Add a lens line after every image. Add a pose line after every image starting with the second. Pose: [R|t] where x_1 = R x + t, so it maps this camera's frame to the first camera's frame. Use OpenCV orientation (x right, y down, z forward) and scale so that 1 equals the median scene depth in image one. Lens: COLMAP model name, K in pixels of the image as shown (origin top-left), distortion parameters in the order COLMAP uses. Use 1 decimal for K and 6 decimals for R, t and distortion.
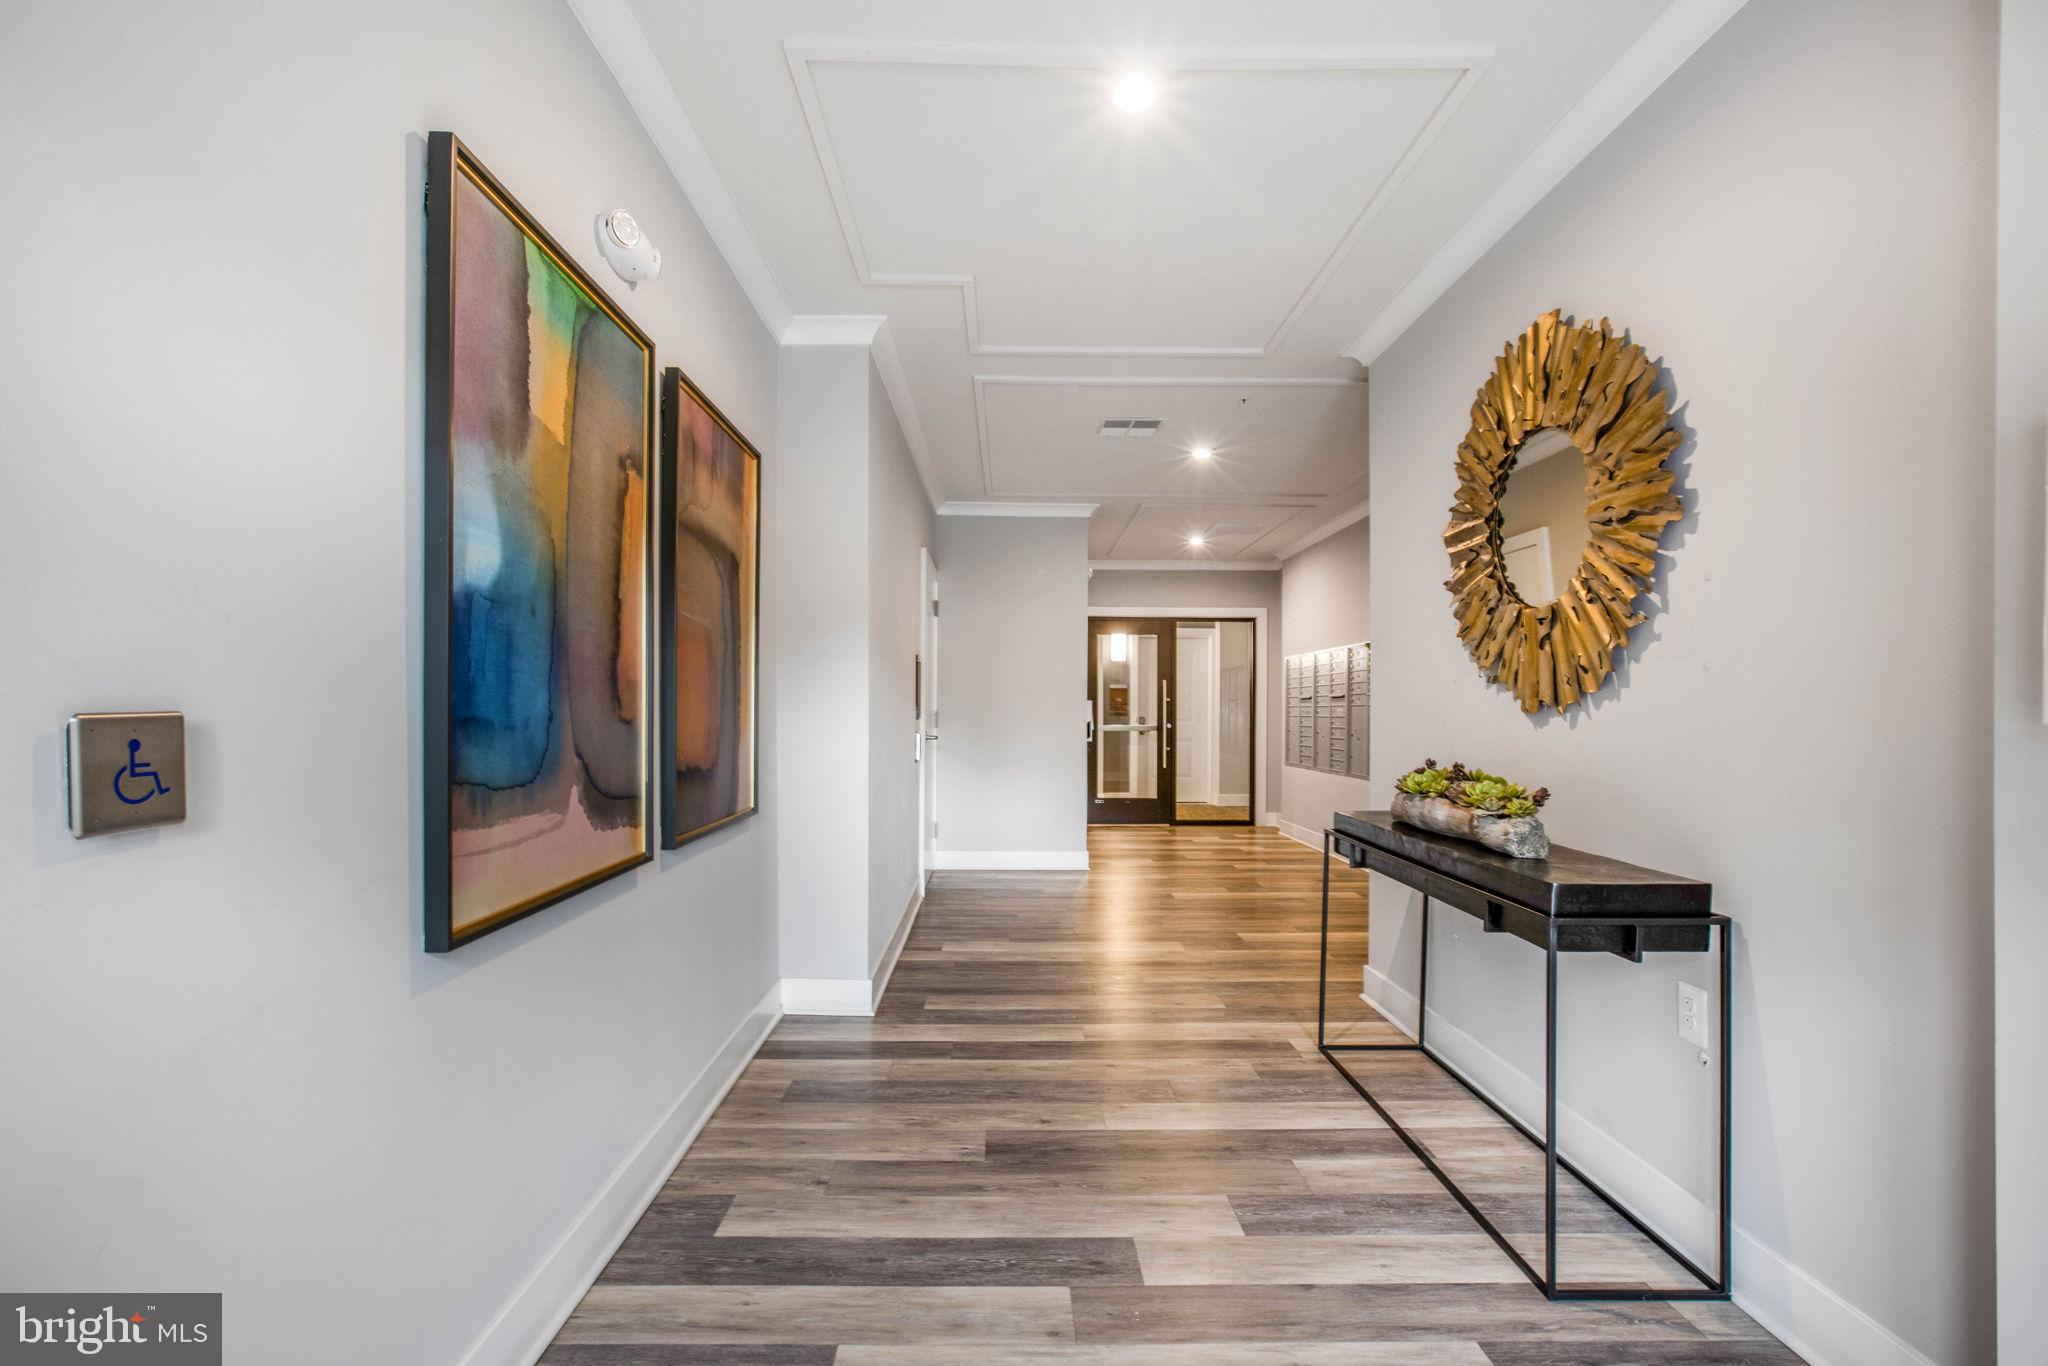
lens RADIAL K [[962.9, 0, 1019.0], [0, 962.9, 681.5], [0, 0, 1]] dist [-0.035953, 0.022436]
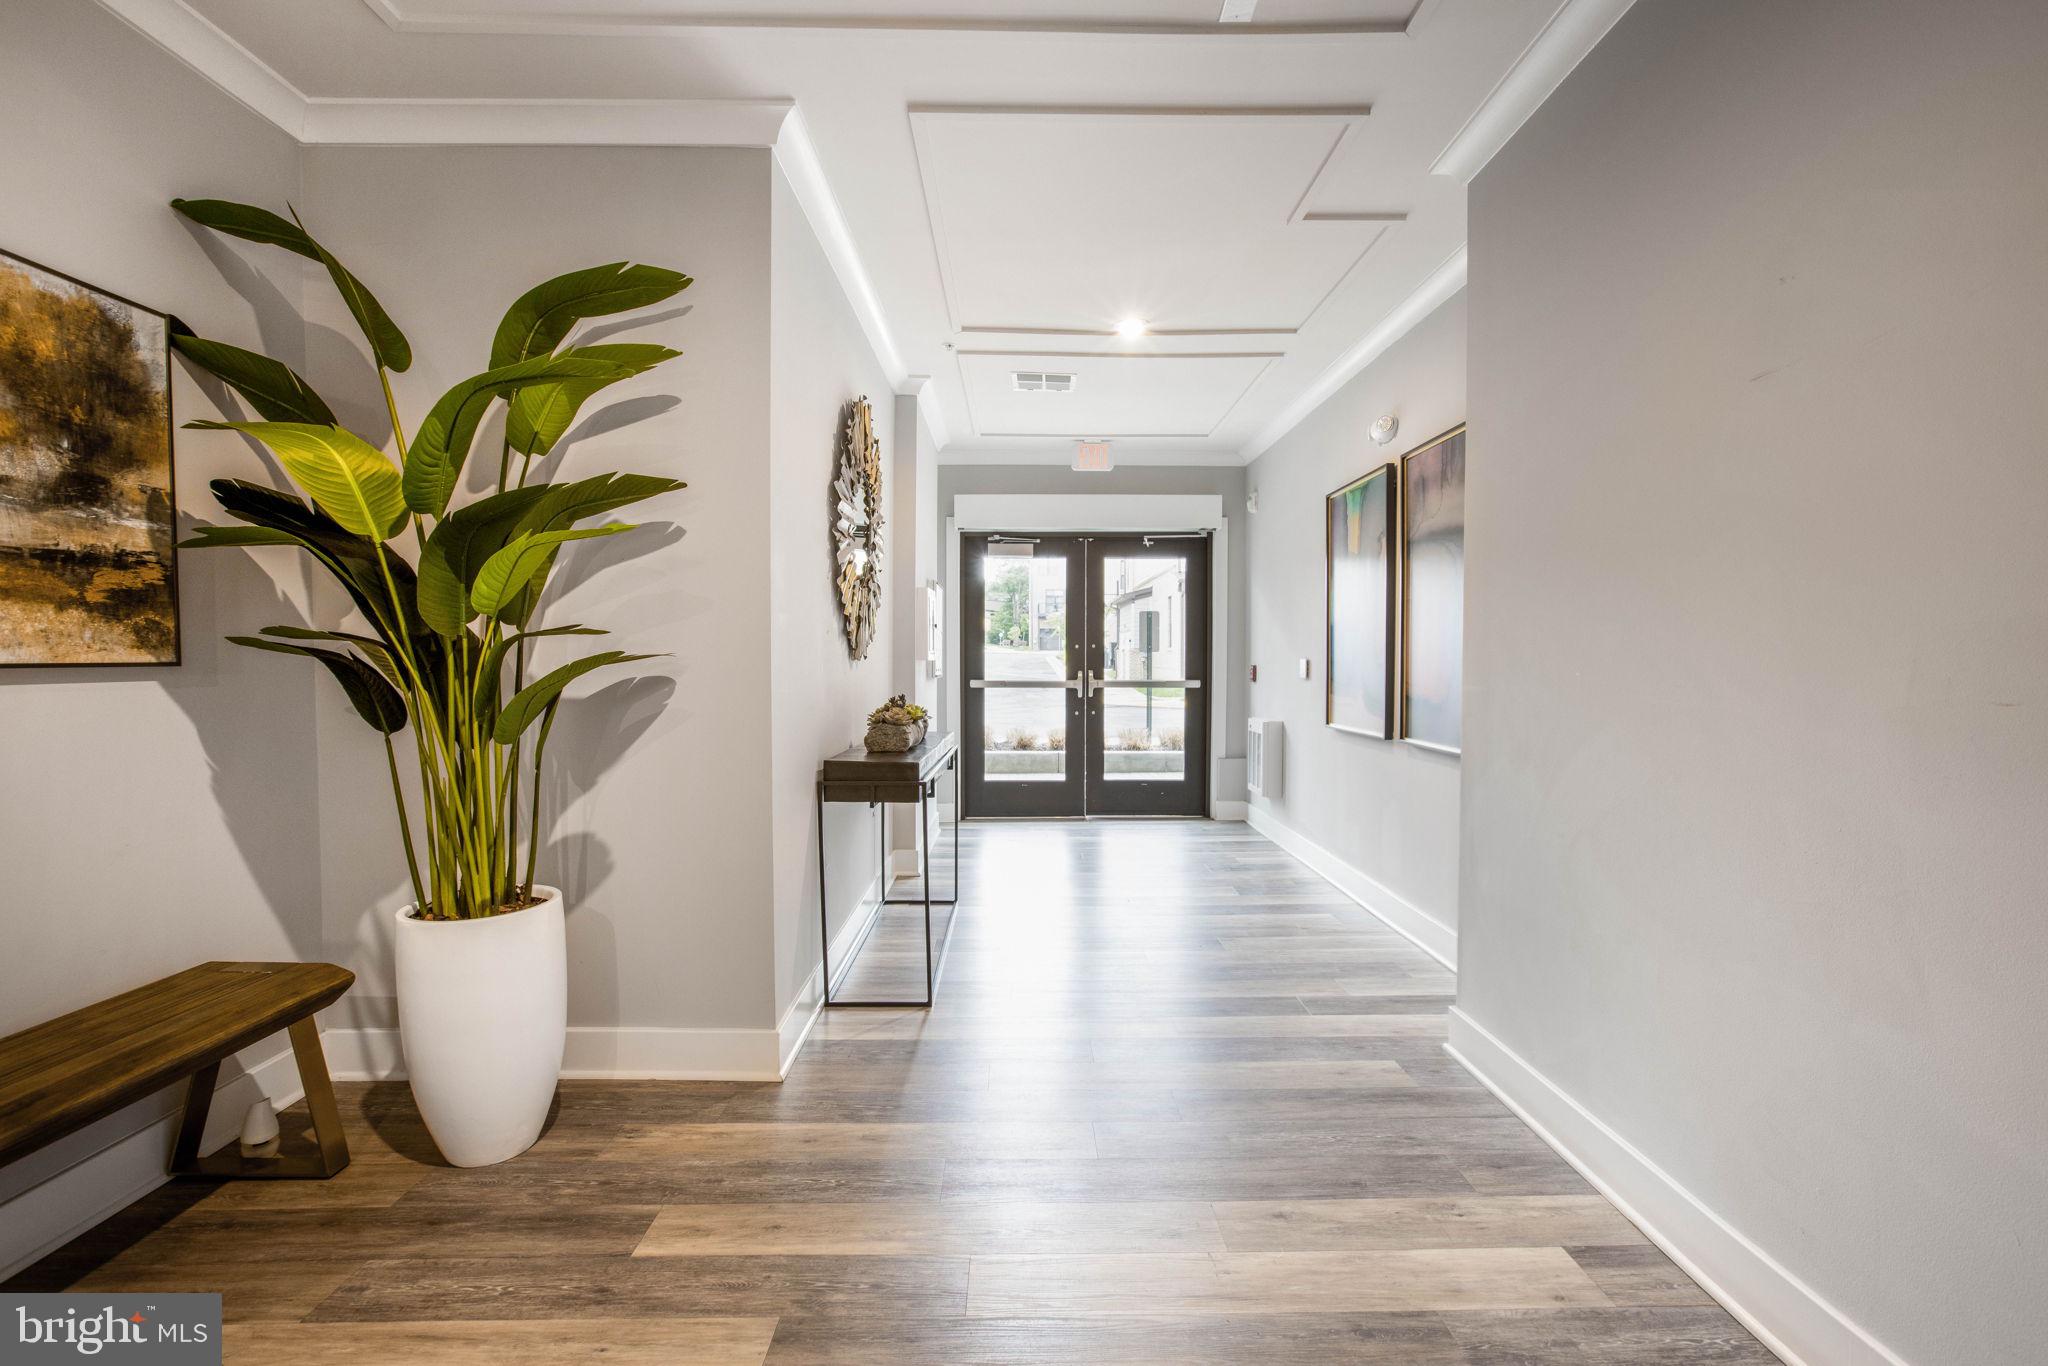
lens RADIAL K [[962.9, 0, 1019.0], [0, 962.9, 681.5], [0, 0, 1]] dist [-0.035953, 0.022436]
pose [[-0.999794, -0.008142, 0.018584, 0.188598], [-0.008131, 0.999967, 0.000643, 0.045985], [-0.018588, 0.000491, -0.999827, 1.796287]]
